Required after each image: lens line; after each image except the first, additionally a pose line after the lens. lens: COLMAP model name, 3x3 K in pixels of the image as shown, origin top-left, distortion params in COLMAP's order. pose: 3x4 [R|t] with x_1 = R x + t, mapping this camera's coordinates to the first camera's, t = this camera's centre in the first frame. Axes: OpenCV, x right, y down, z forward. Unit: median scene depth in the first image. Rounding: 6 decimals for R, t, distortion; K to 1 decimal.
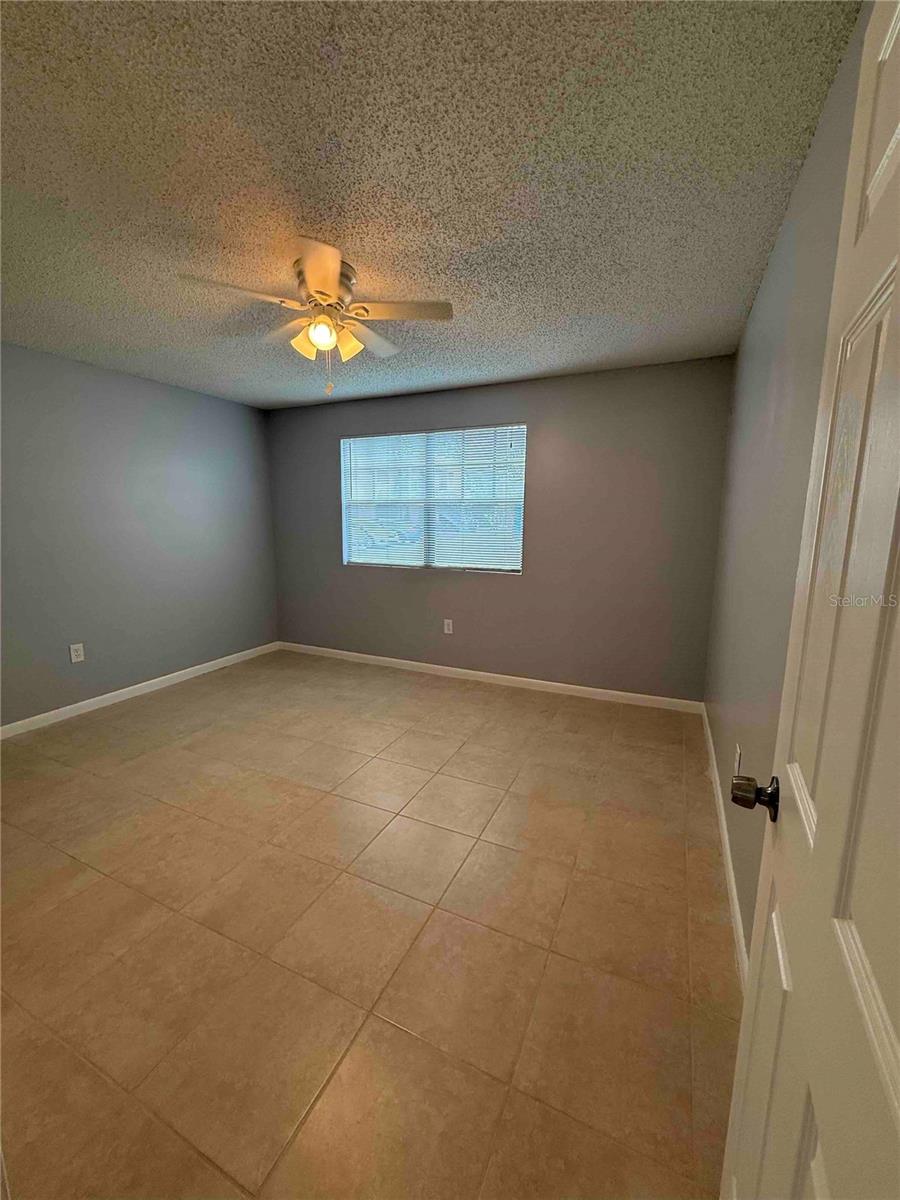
lens RADIAL K [[480.0, 0, 450.0], [0, 480.0, 600.0], [0, 0, 1]] dist [0.000782, 0.000213]
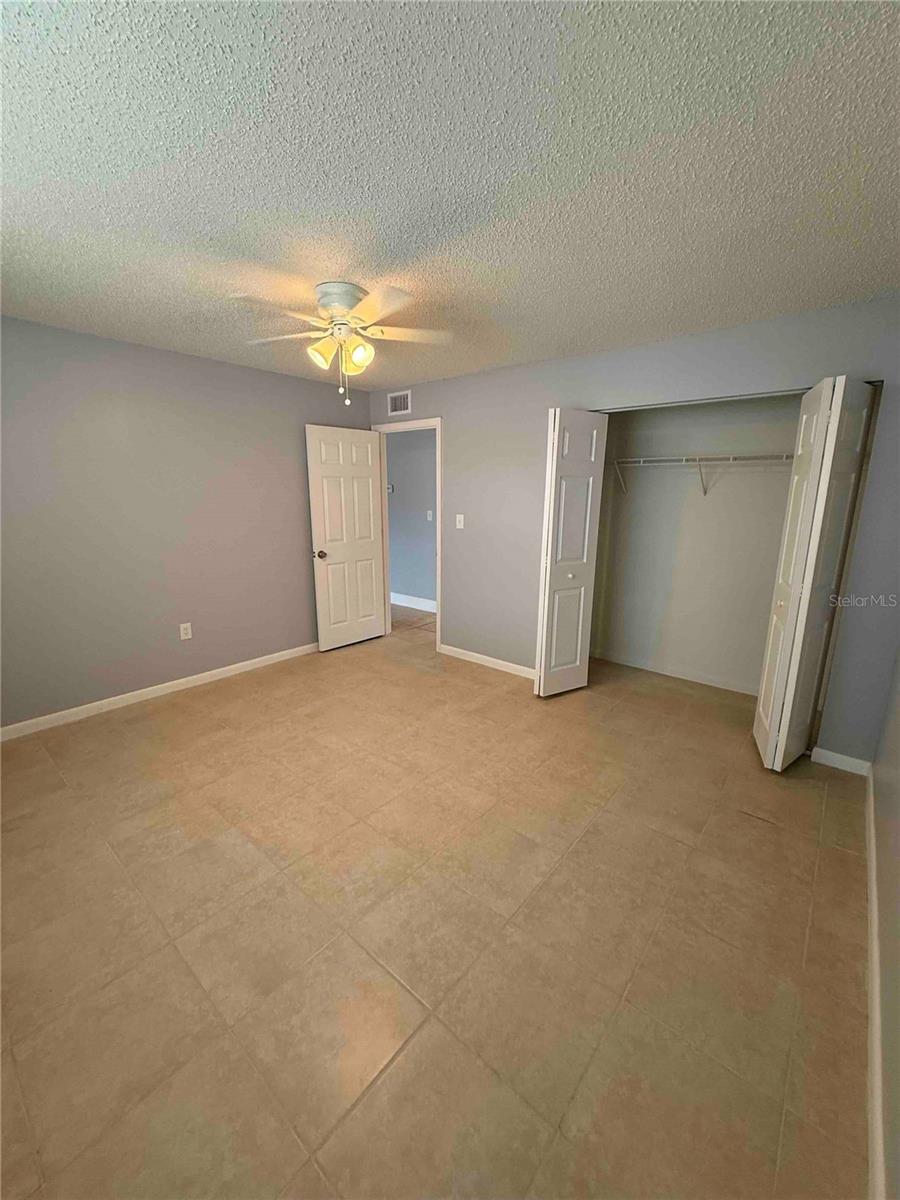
lens RADIAL K [[480.0, 0, 450.0], [0, 480.0, 600.0], [0, 0, 1]] dist [0.000782, 0.000213]
pose [[-0.965470, -0.069899, 0.250960, -0.665603], [0.031494, 0.924949, 0.378785, -0.350795], [-0.258602, 0.373609, -0.890809, 1.750865]]
